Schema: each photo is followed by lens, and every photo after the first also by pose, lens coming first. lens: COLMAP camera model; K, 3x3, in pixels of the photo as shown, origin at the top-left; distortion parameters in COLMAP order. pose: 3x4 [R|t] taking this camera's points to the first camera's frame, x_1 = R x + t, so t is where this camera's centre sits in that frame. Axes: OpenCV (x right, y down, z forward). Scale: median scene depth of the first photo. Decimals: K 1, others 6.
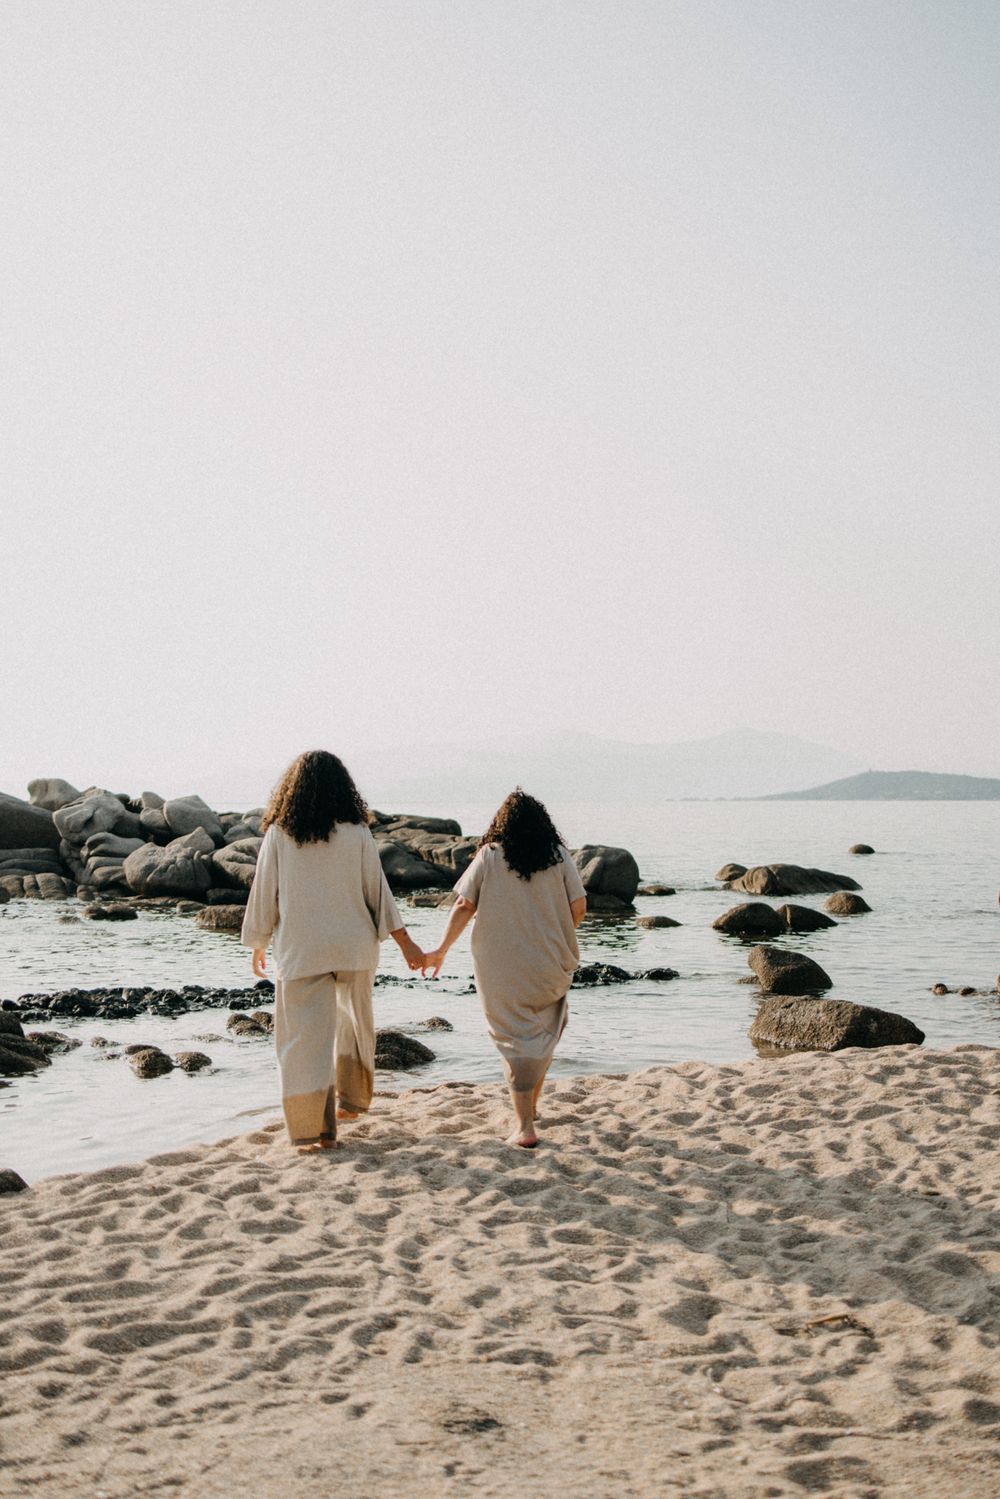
lens RADIAL K [[1580.6, 0, 498.2], [0, 1580.6, 706.9], [0, 0, 1]] dist [0.056968, 0.000721]
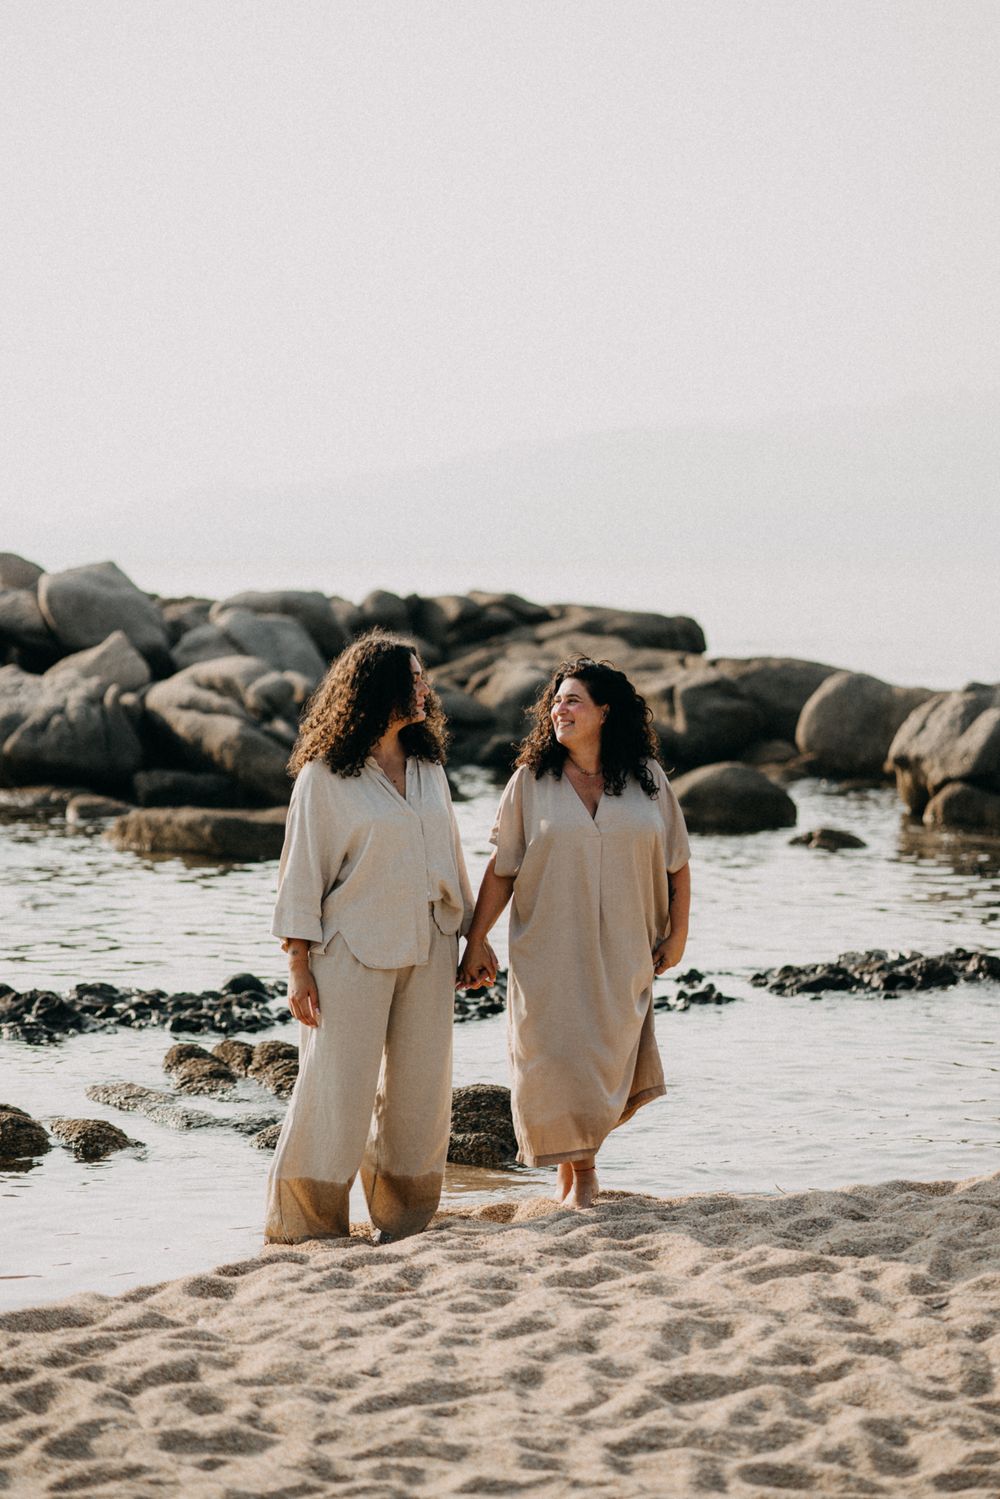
lens RADIAL K [[3712.2, 0, 500.0], [0, 3712.2, 749.5], [0, 0, 1]] dist [-0.004923, 0.727961]
pose [[0.996168, 0.010552, -0.086826, 0.046342], [-0.000768, 0.993712, 0.111964, -0.035703], [0.087462, -0.111469, 0.989912, -0.160277]]
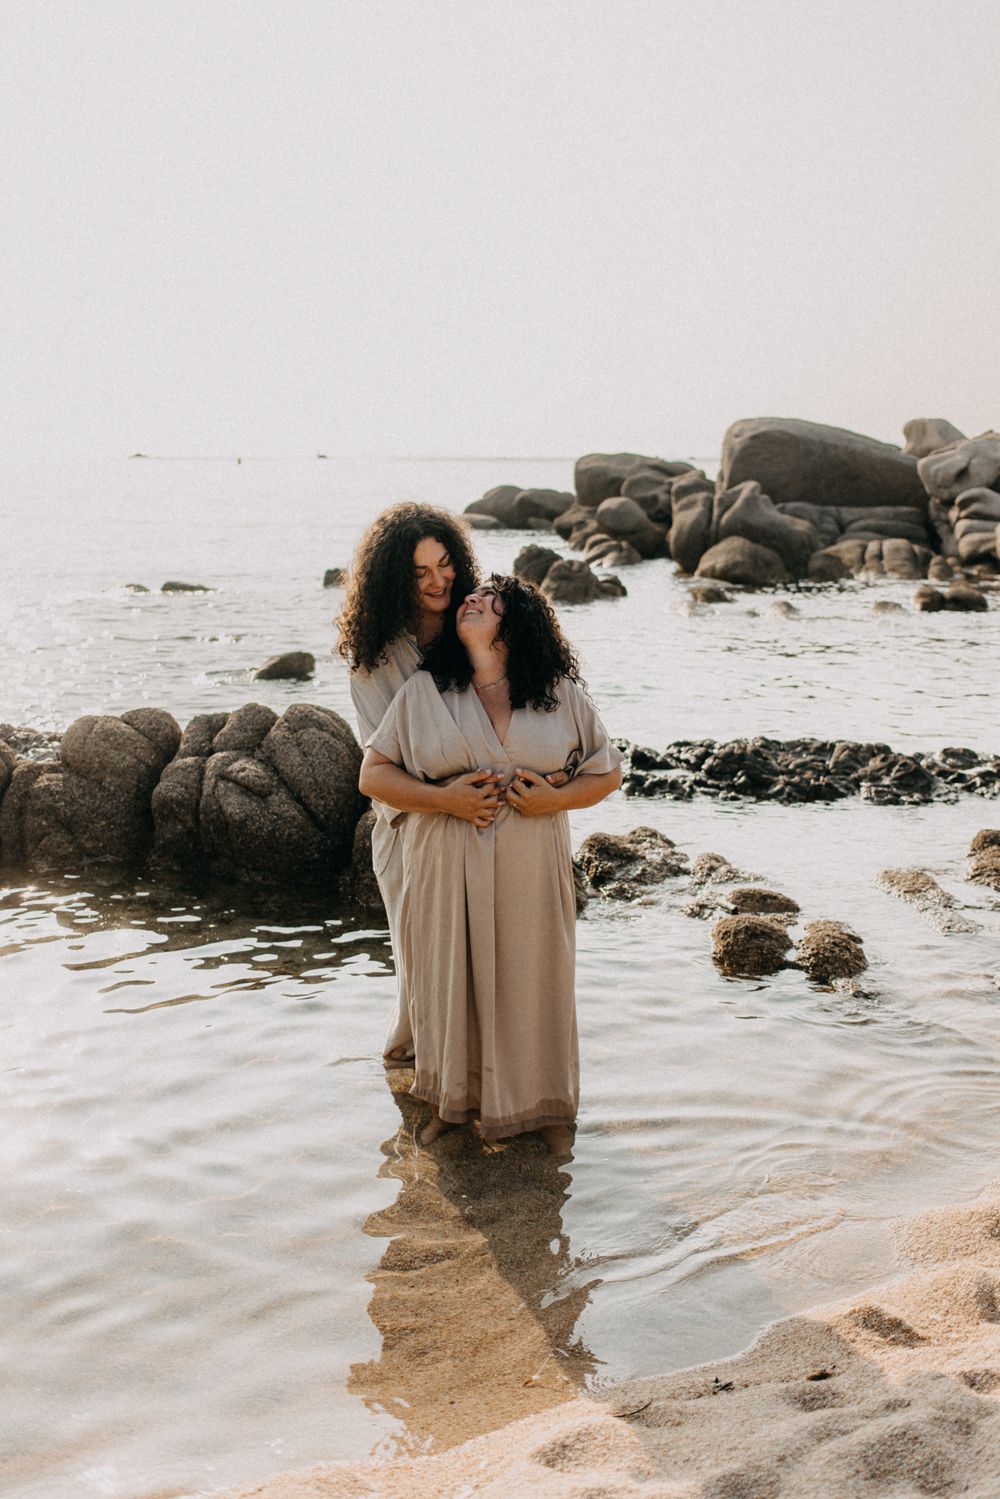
lens RADIAL K [[1786.8, 0, 504.4], [0, 1786.8, 800.5], [0, 0, 1]] dist [0.017610, -0.024135]
pose [[0.861189, 0.108749, -0.496514, -0.016212], [0.017545, 0.969902, 0.242862, 0.060577], [0.507981, -0.217862, 0.833361, 0.690929]]
